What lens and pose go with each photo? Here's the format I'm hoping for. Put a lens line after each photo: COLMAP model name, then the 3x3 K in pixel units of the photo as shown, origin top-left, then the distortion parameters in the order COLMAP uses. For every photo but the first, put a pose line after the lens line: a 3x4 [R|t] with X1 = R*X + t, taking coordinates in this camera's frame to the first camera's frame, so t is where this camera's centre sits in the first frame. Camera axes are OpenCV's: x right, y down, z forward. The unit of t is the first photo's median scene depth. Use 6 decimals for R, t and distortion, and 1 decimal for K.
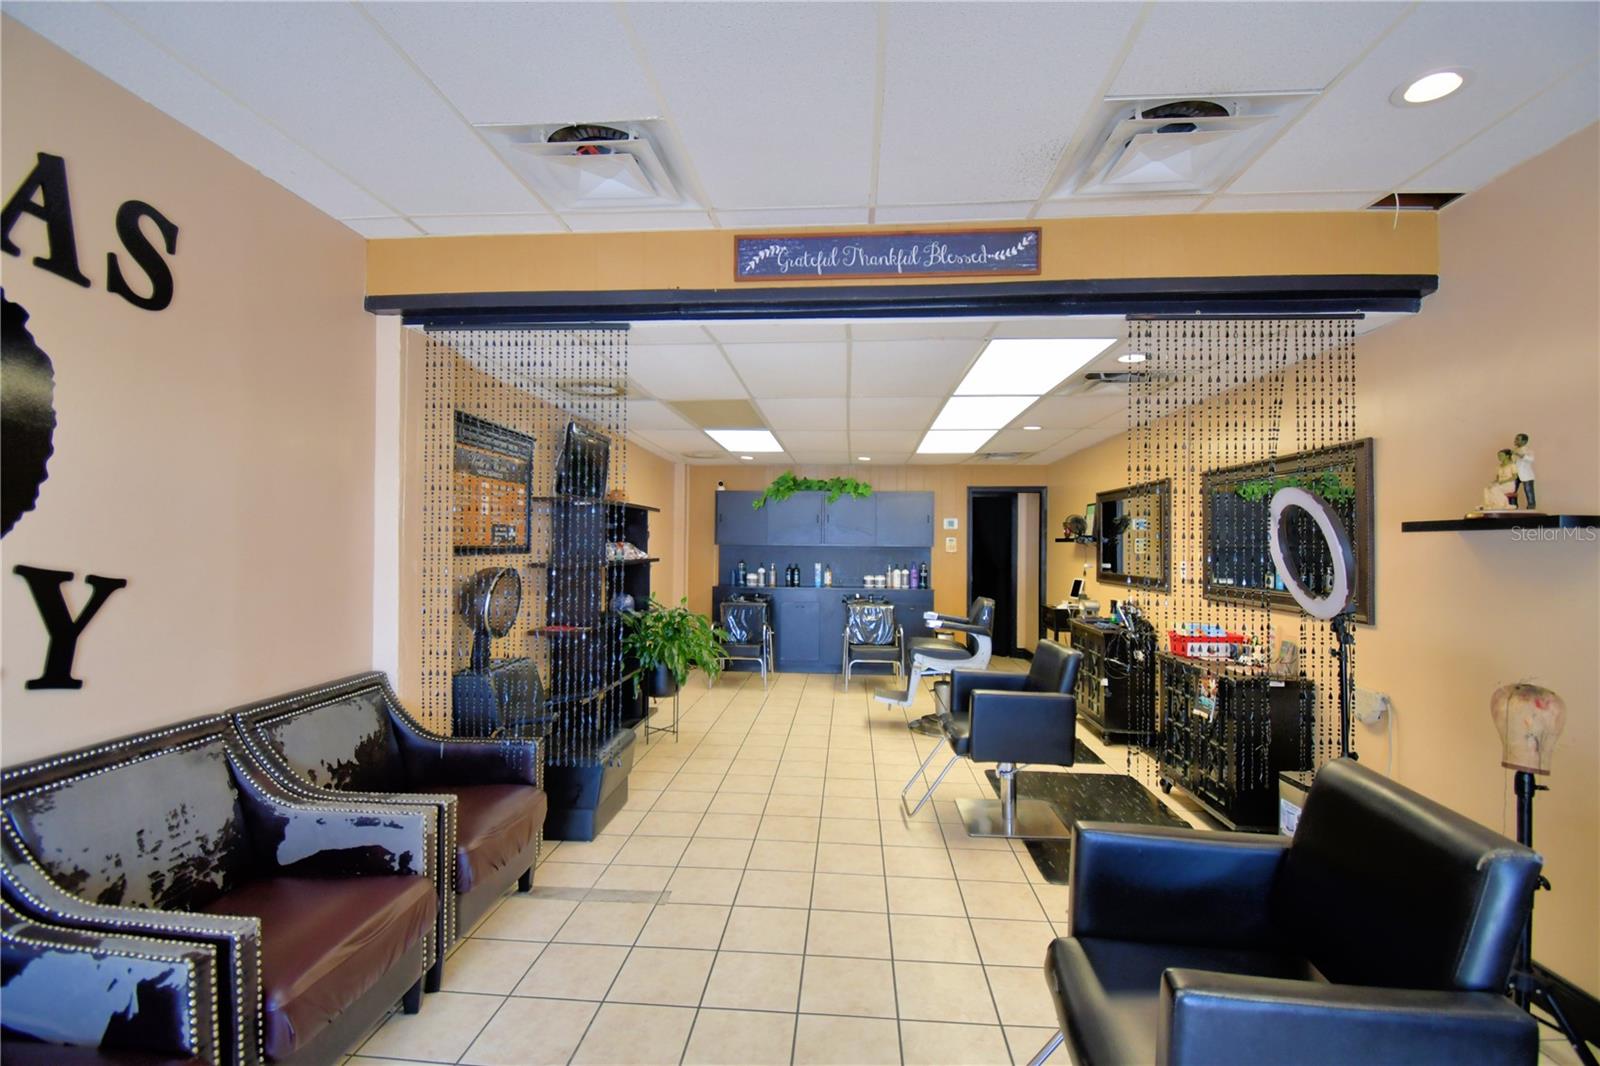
lens RADIAL K [[738.8, 0, 803.0], [0, 738.8, 527.1], [0, 0, 1]] dist [0.096996, -0.061486]
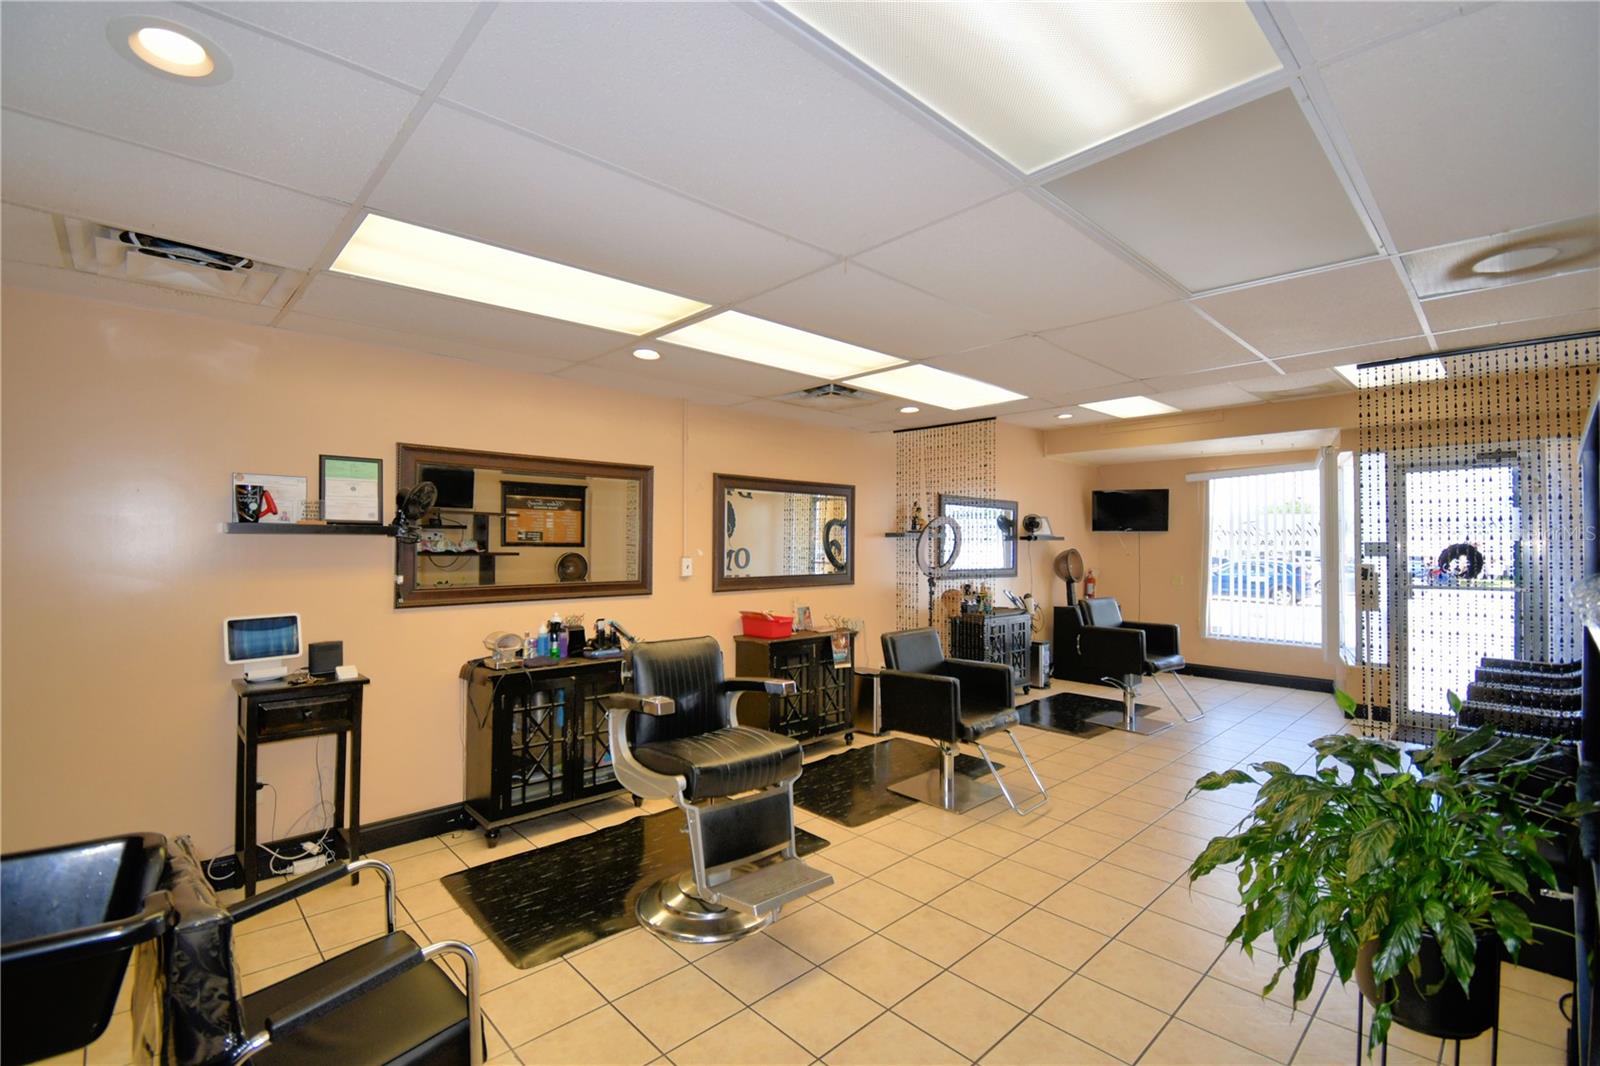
lens RADIAL K [[701.4, 0, 798.1], [0, 701.4, 533.1], [0, 0, 1]] dist [0.021375, -0.027041]
pose [[-0.737463, -0.000616, 0.675388, -0.147352], [-0.027127, 0.999220, -0.028709, 0.024619], [-0.674843, -0.039494, -0.736904, 1.097092]]
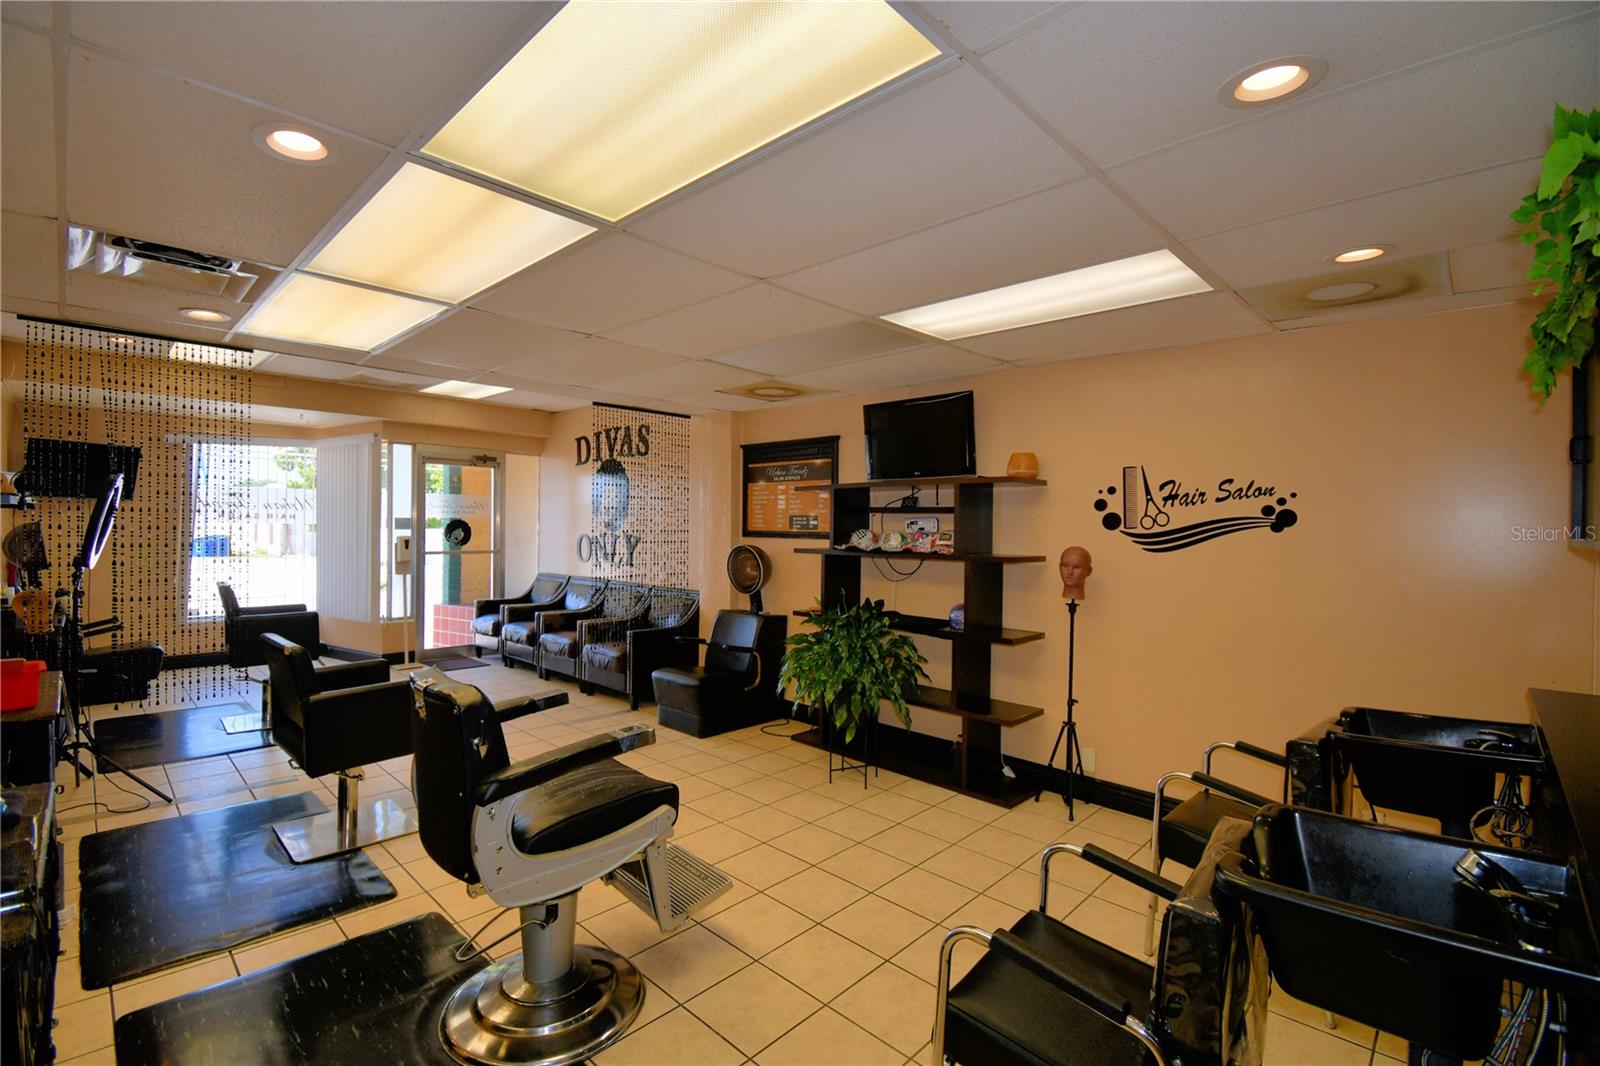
lens RADIAL K [[704.5, 0, 793.7], [0, 704.5, 531.0], [0, 0, 1]] dist [-0.002149, -0.000212]
pose [[-0.644331, -0.011956, -0.764654, 0.329399], [-0.000360, 0.999882, -0.015330, 0.026236], [0.764747, -0.009603, -0.644259, 1.099076]]
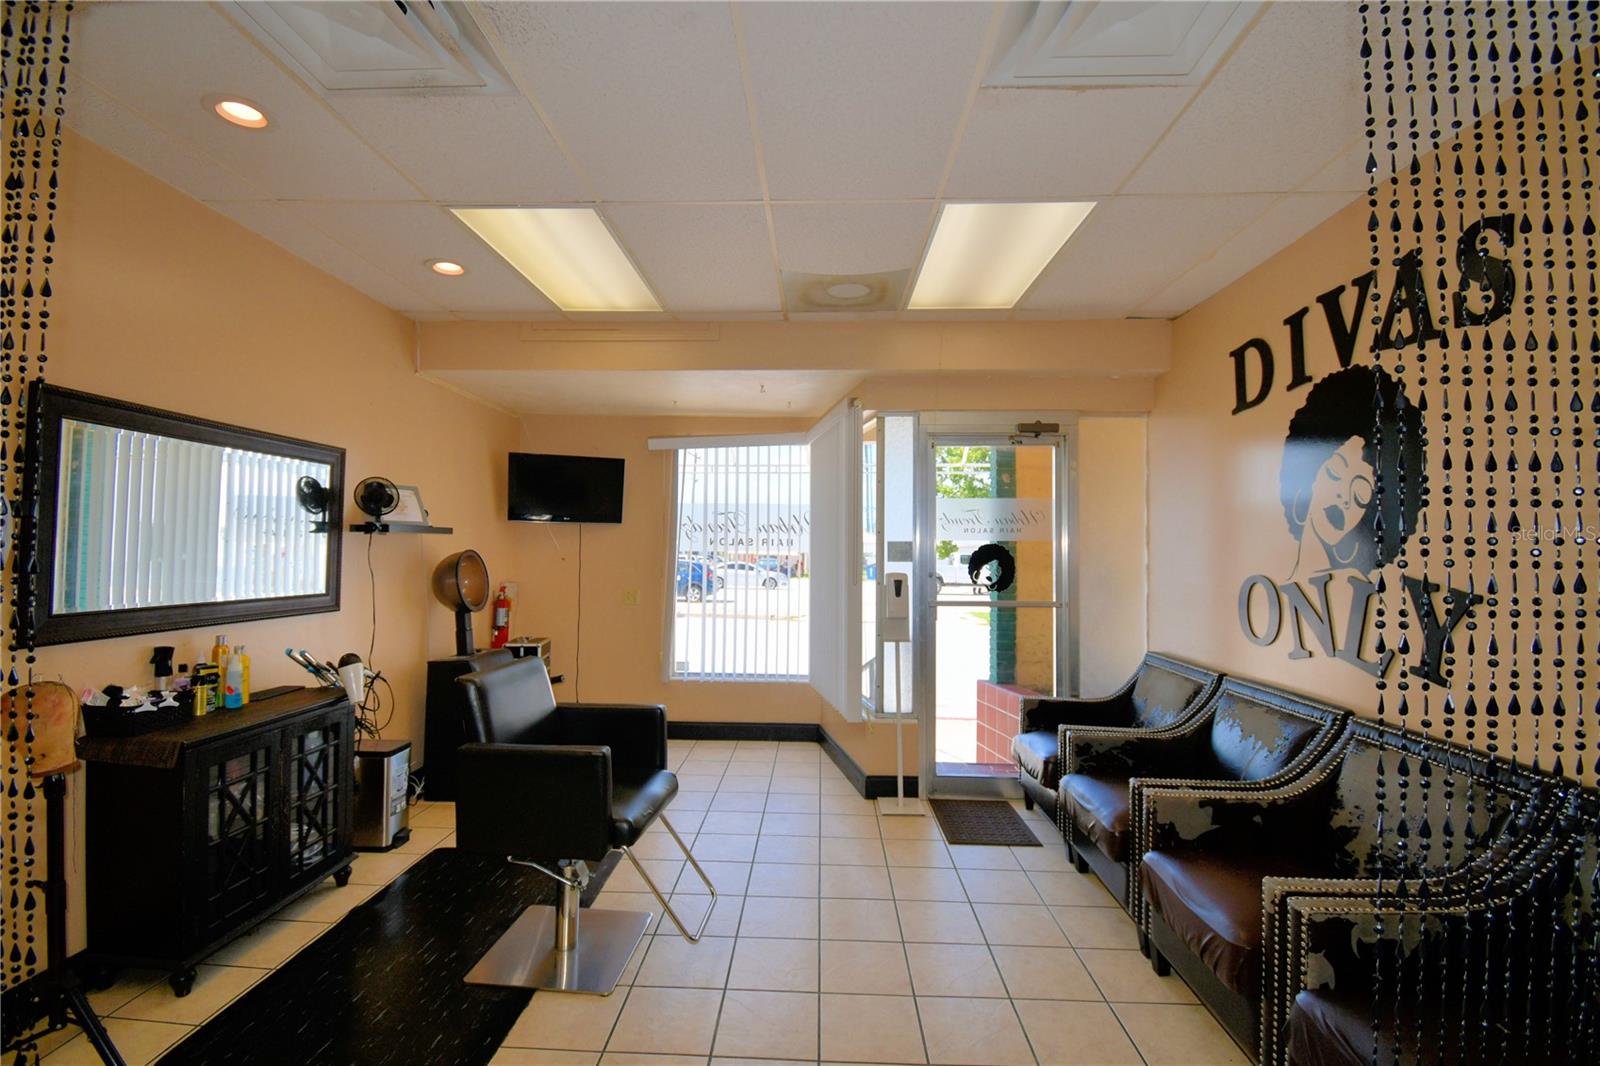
lens RADIAL K [[704.5, 0, 793.7], [0, 704.5, 531.0], [0, 0, 1]] dist [-0.002149, -0.000212]
pose [[-0.999497, -0.019065, -0.025332, 0.018801], [-0.017799, 0.998625, -0.049300, 0.014051], [0.026237, -0.048824, -0.998463, 0.599744]]
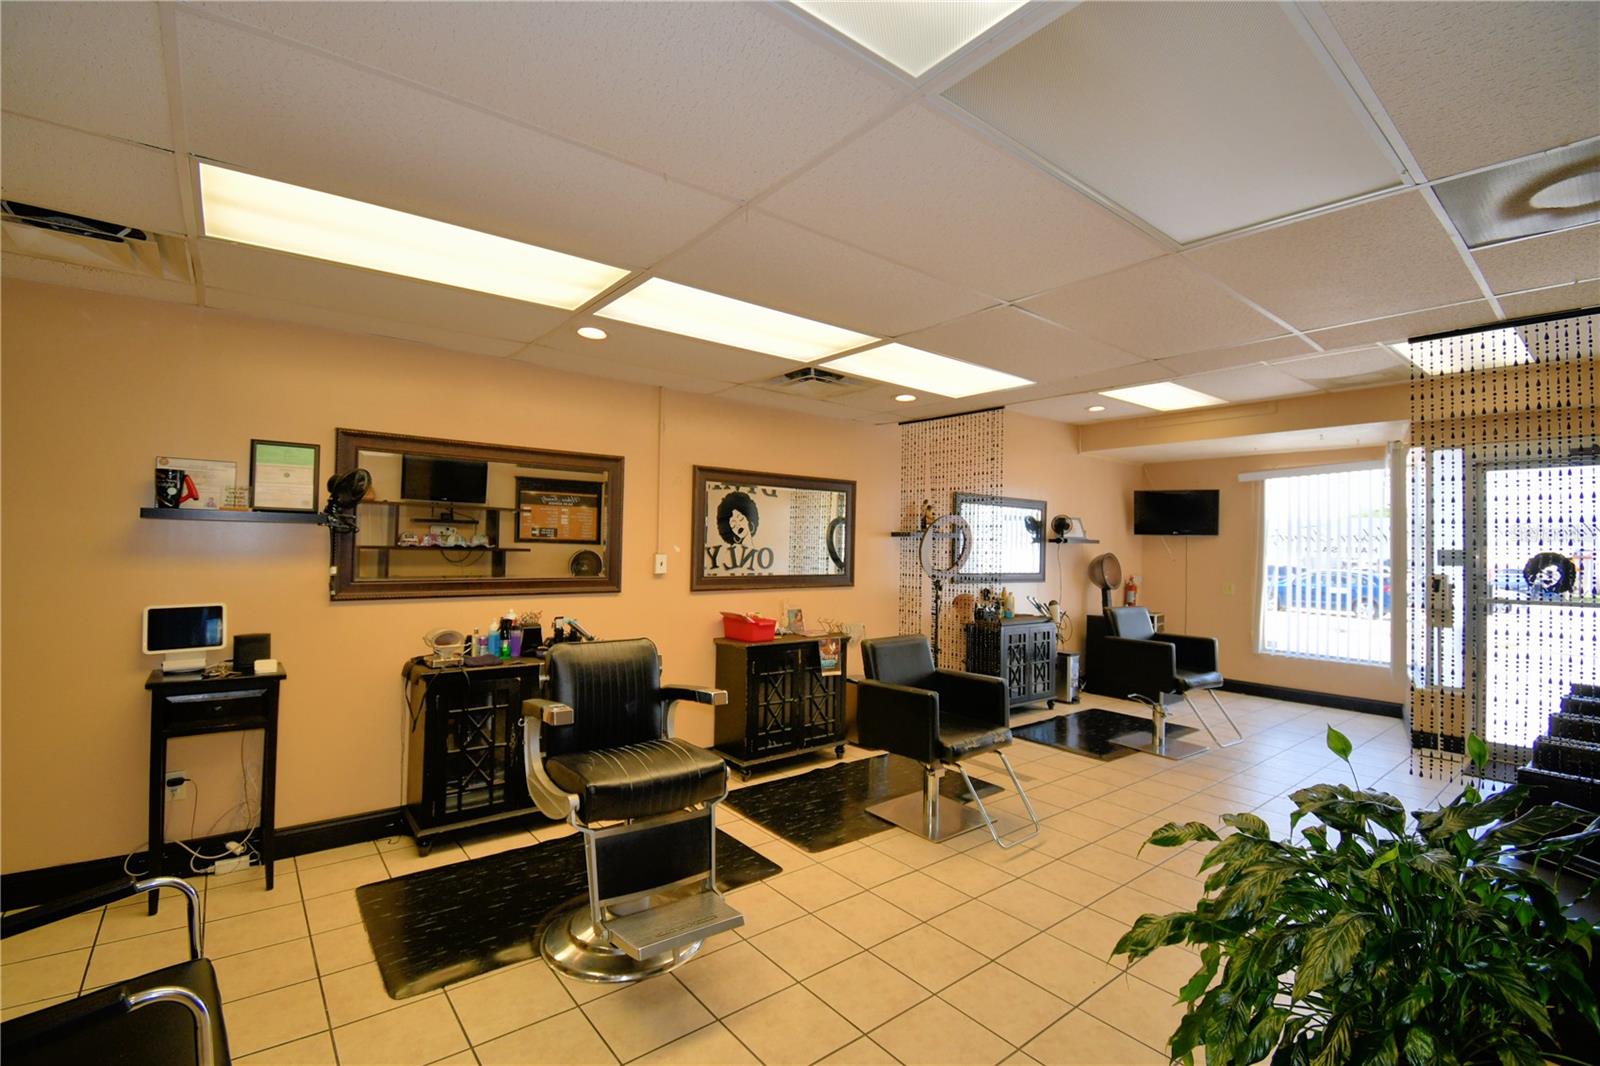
lens RADIAL K [[701.4, 0, 798.1], [0, 701.4, 533.1], [0, 0, 1]] dist [0.021375, -0.027041]
pose [[-0.678654, -0.007141, 0.734424, -0.164252], [-0.042347, 0.998670, -0.029420, 0.025972], [-0.733237, -0.051067, -0.678053, 1.018610]]
